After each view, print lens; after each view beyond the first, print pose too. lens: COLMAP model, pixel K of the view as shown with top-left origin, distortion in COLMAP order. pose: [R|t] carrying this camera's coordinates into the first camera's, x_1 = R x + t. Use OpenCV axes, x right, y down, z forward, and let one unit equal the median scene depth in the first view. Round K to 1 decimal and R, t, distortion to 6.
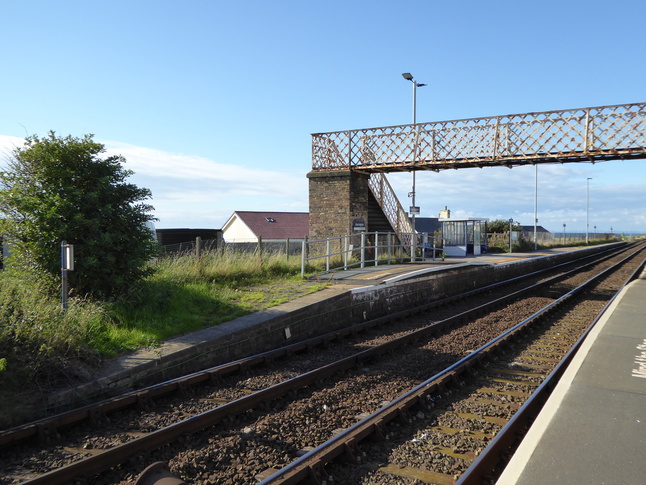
lens RADIAL K [[588.3, 0, 310.7], [0, 588.3, 241.7], [0, 0, 1]] dist [0.005481, -0.005901]
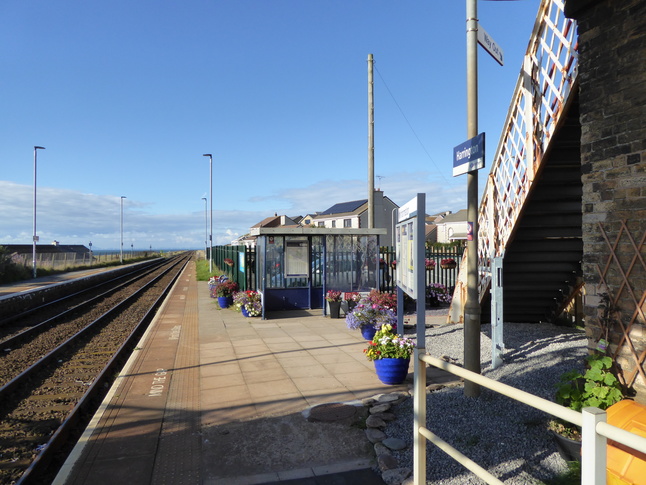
lens RADIAL K [[456.3, 0, 323.0], [0, 456.3, 242.5], [0, 0, 1]] dist [-0.011674, -0.001075]
pose [[0.686061, -0.007649, 0.727504, 0.136416], [0.030121, 0.999386, -0.017898, -0.005608], [-0.726920, 0.034192, 0.685870, 0.218829]]
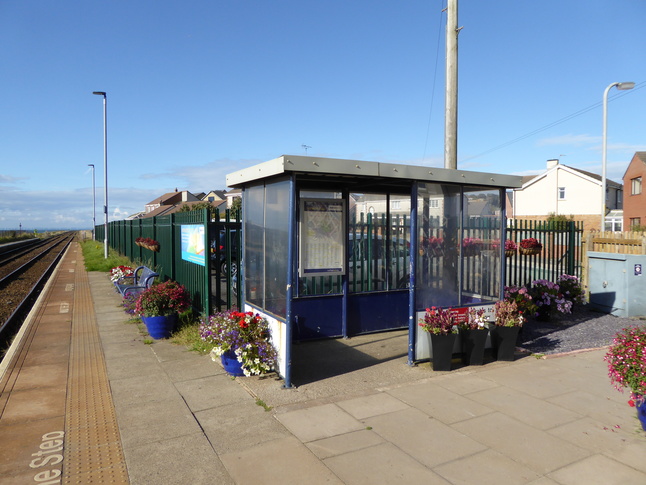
lens RADIAL K [[456.3, 0, 323.0], [0, 456.3, 242.5], [0, 0, 1]] dist [-0.011674, -0.001075]
pose [[0.509982, -0.039994, 0.859255, 0.177586], [0.027134, 0.999169, 0.030402, -0.004479], [-0.859757, 0.007811, 0.510643, 0.291761]]
